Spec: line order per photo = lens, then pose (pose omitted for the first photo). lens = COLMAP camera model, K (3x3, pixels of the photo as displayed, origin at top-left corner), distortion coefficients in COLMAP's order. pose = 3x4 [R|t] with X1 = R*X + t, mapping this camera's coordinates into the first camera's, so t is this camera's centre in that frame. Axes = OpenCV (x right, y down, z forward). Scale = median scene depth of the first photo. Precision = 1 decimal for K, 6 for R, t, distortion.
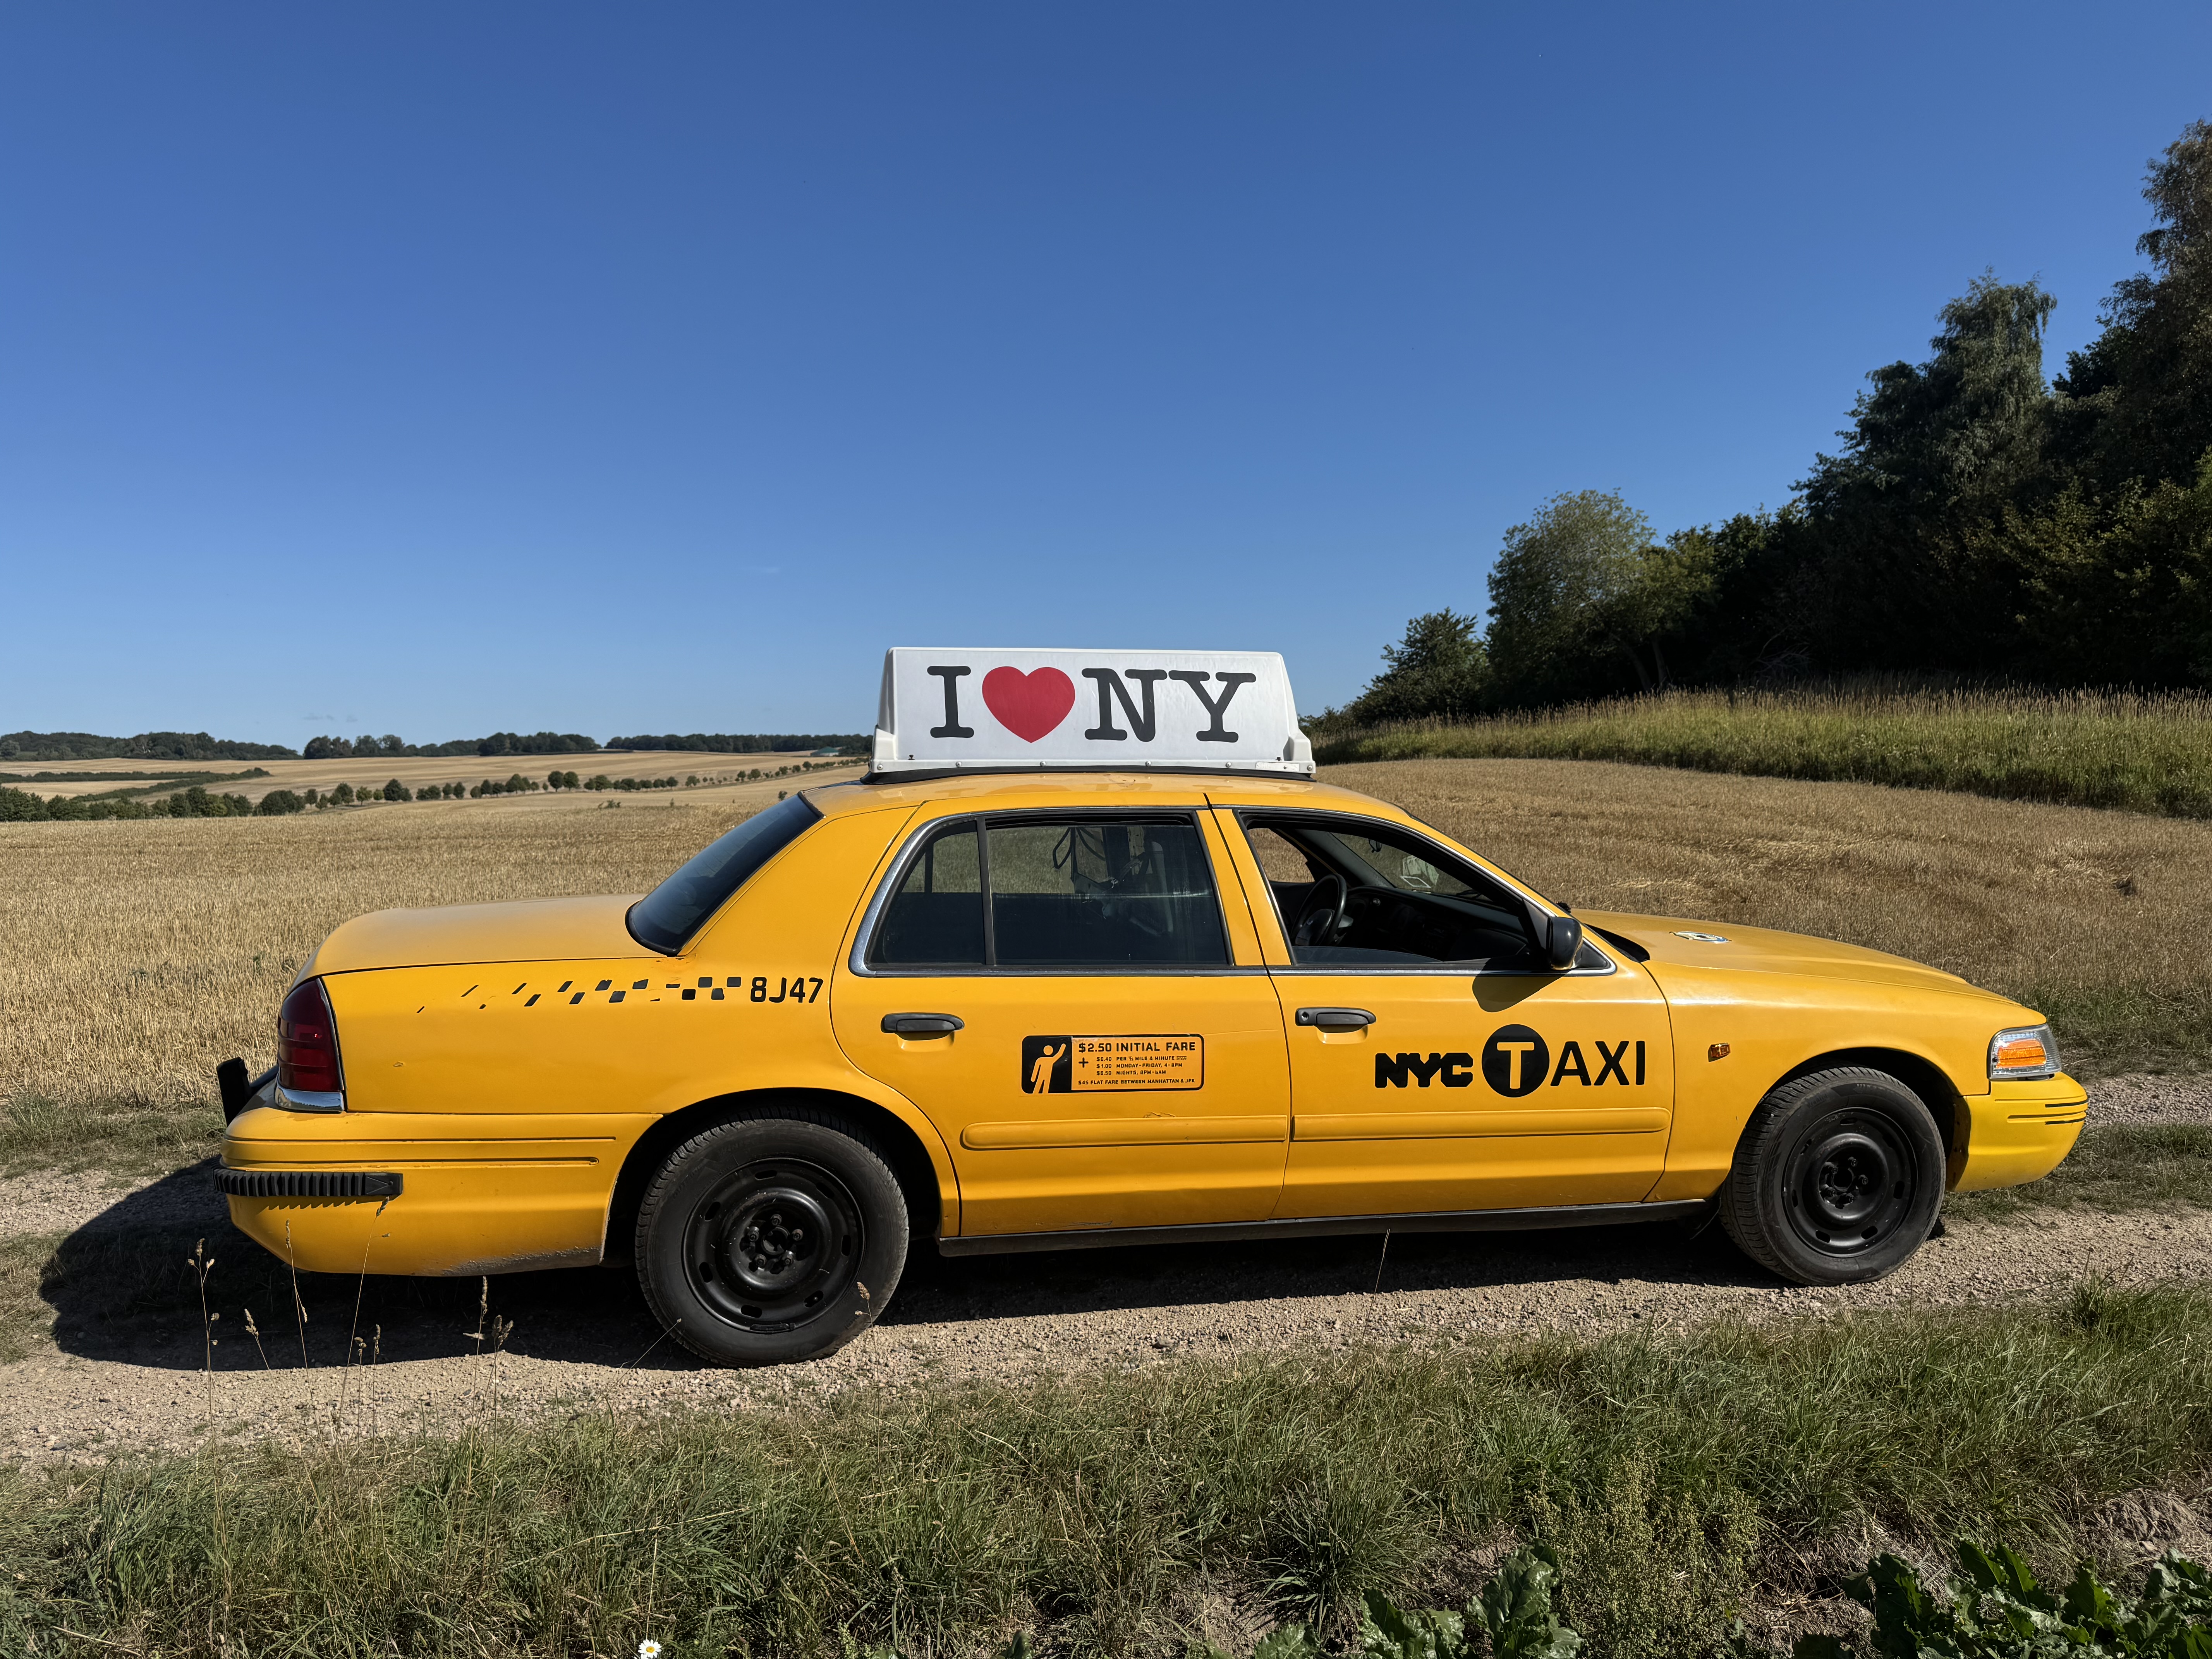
lens RADIAL K [[1547.2, 0, 1106.0], [0, 1547.2, 829.5], [0, 0, 1]] dist [0.136827, -0.196382]
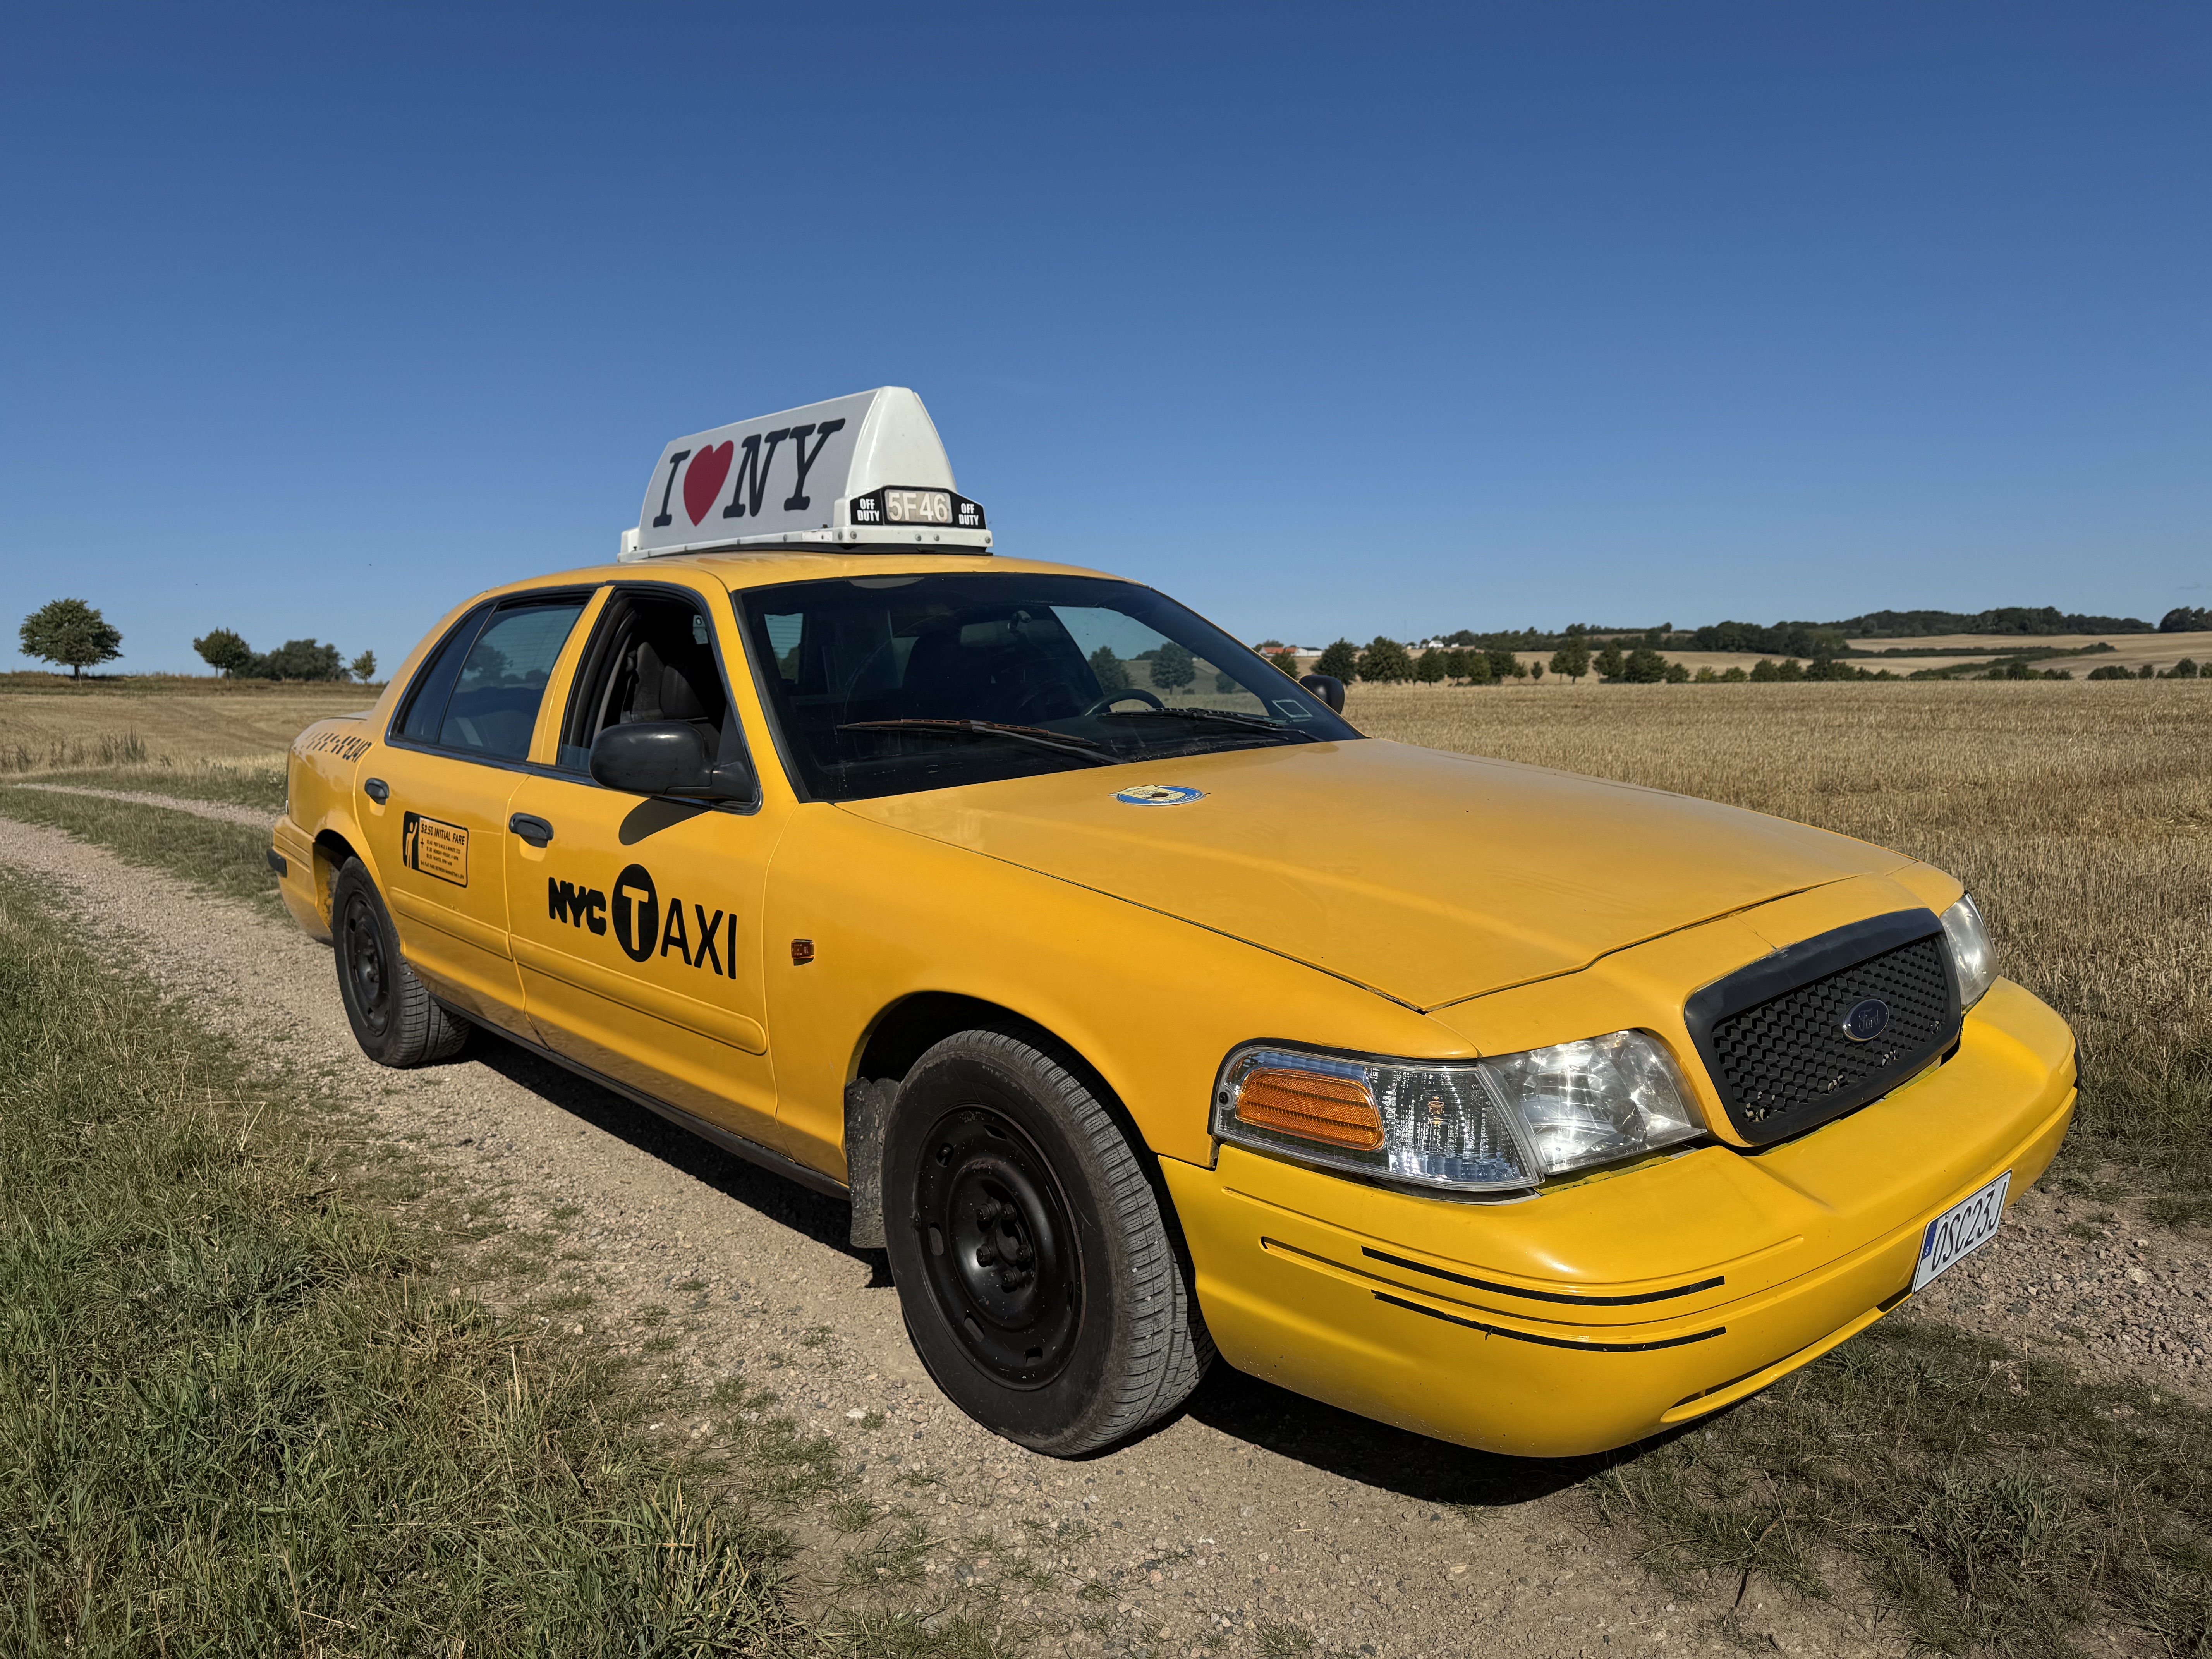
lens RADIAL K [[1581.9, 0, 1106.0], [0, 1581.9, 829.5], [0, 0, 1]] dist [0.090746, -0.126195]
pose [[0.488904, 0.093739, -0.867286, 0.921472], [-0.028024, 0.995384, 0.091786, 0.030257], [0.871887, -0.020570, 0.489275, 0.747715]]
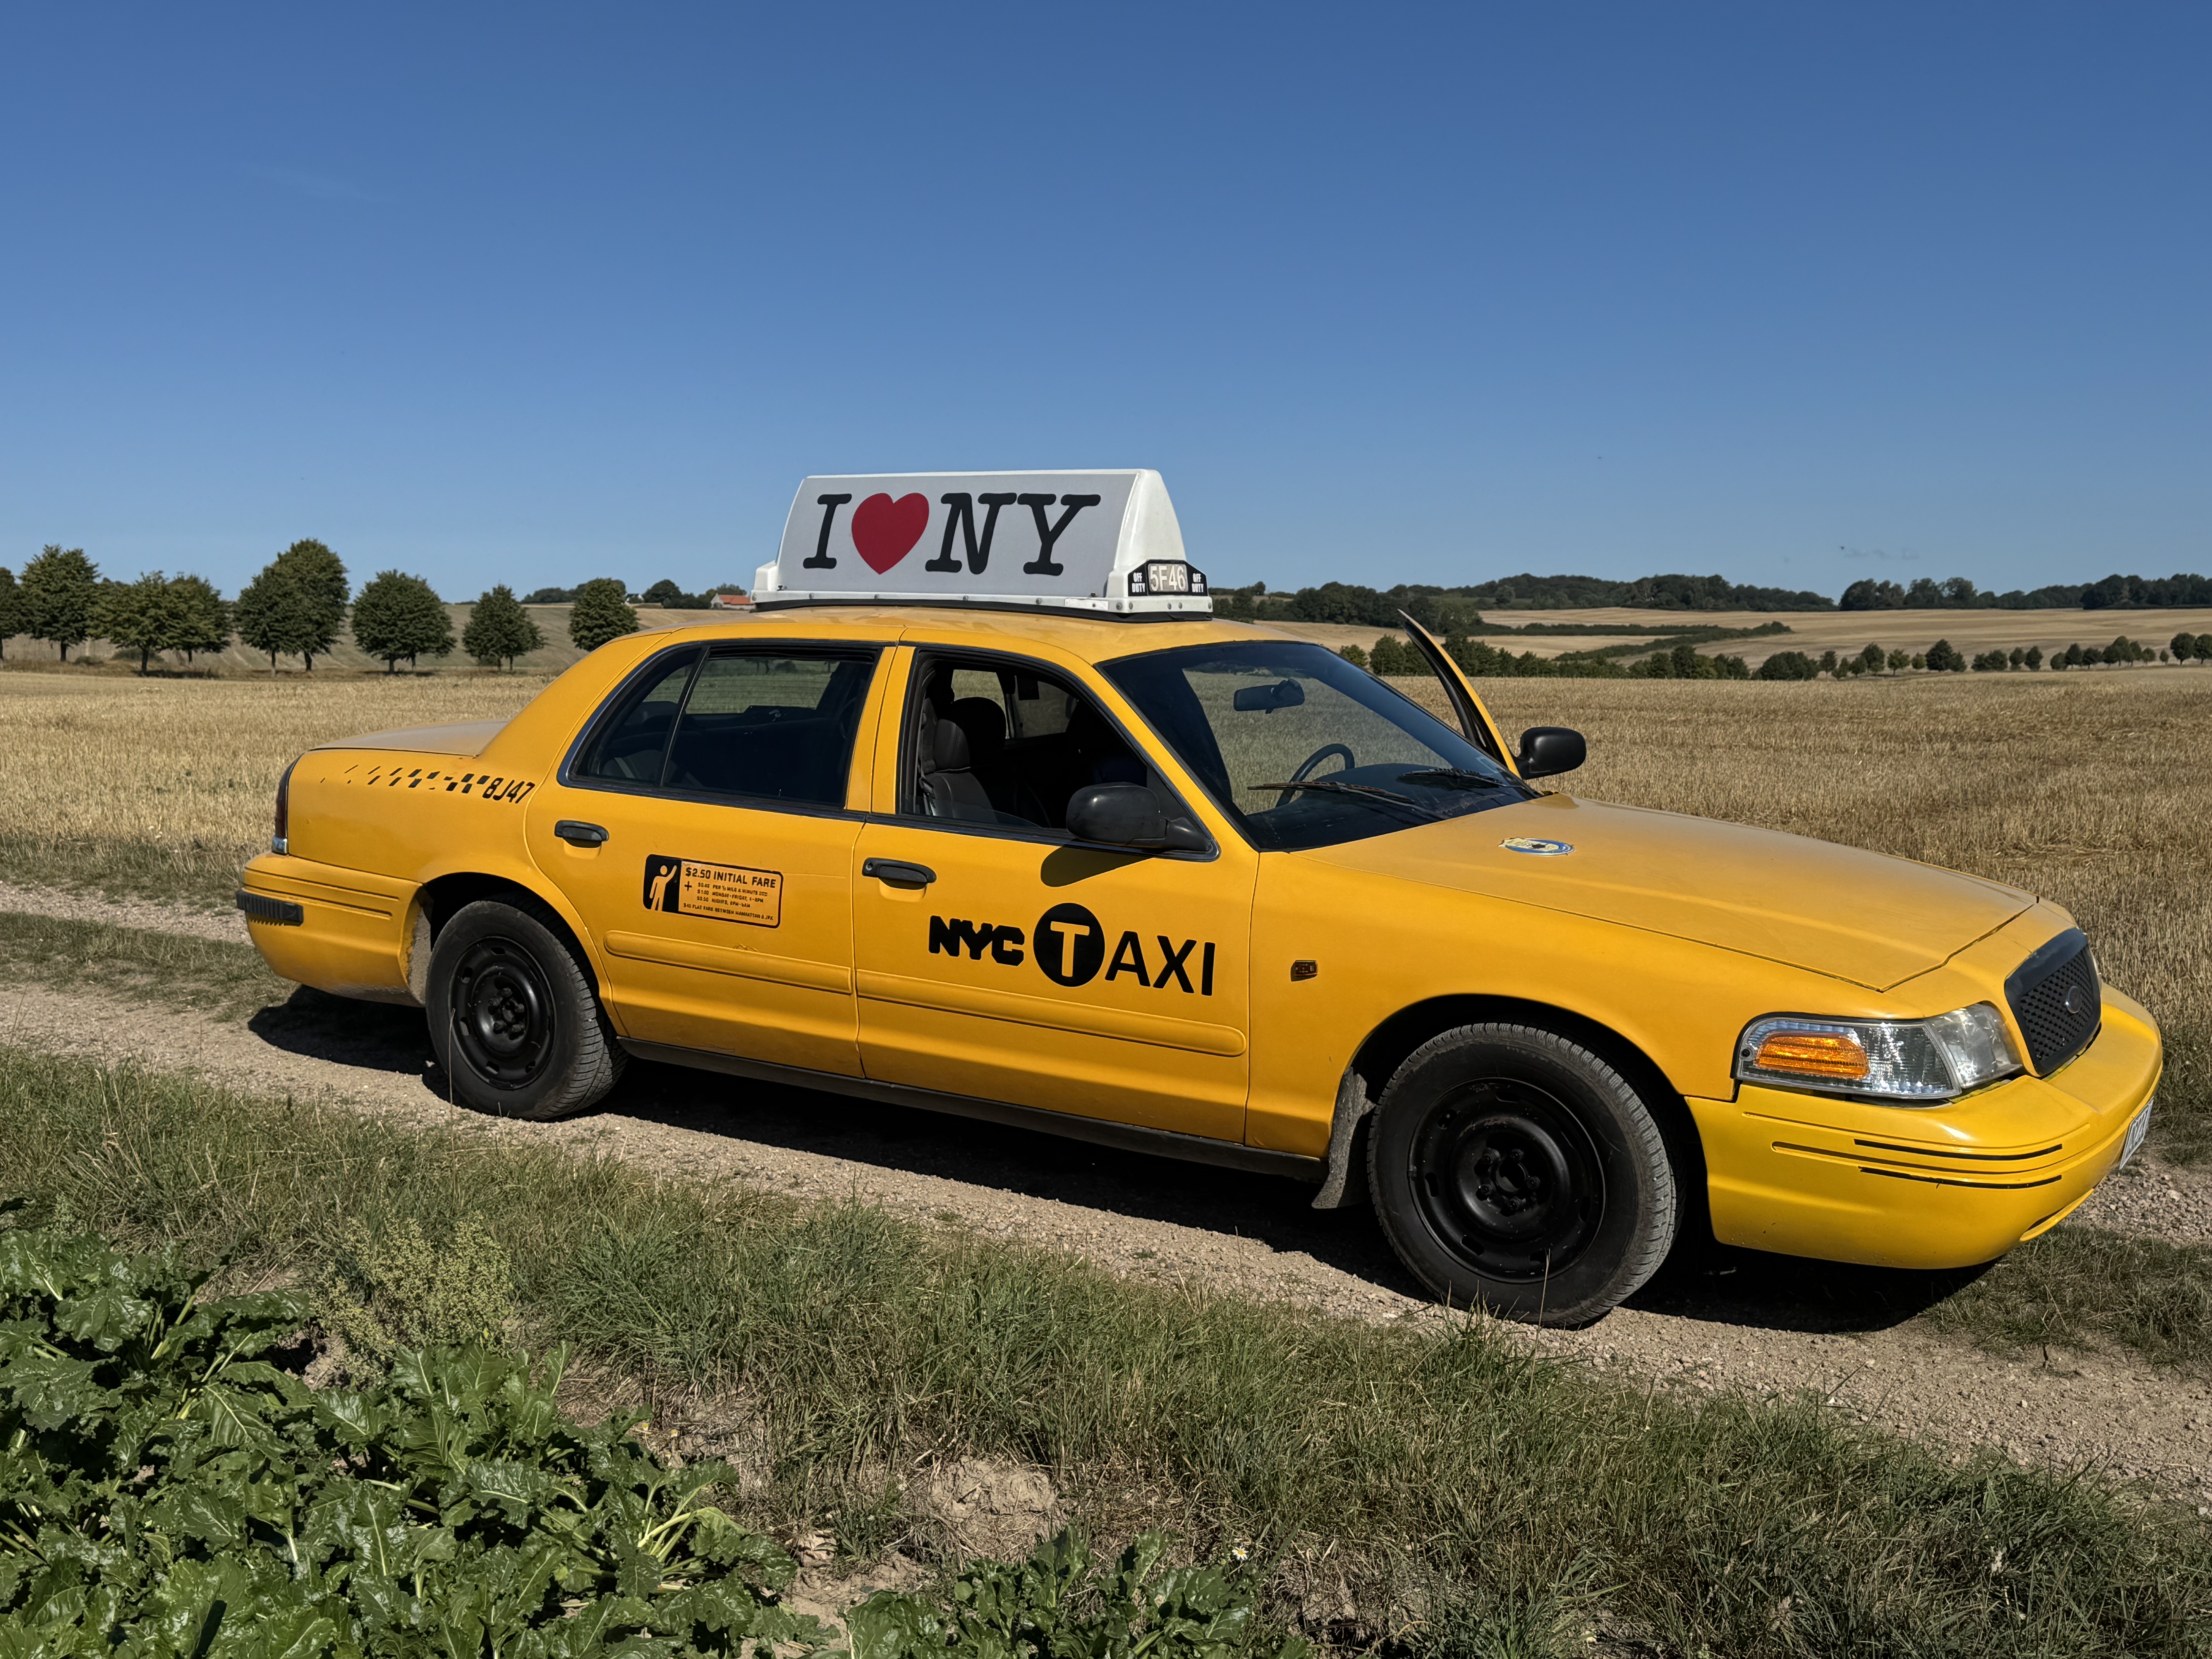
lens RADIAL K [[2258.3, 0, 1106.0], [0, 2258.3, 829.5], [0, 0, 1]] dist [0.190665, -0.445854]
pose [[0.704426, 0.083077, -0.704899, 1.043732], [-0.048608, 0.996441, 0.068862, -0.002788], [0.708111, -0.014244, 0.705957, 0.118689]]
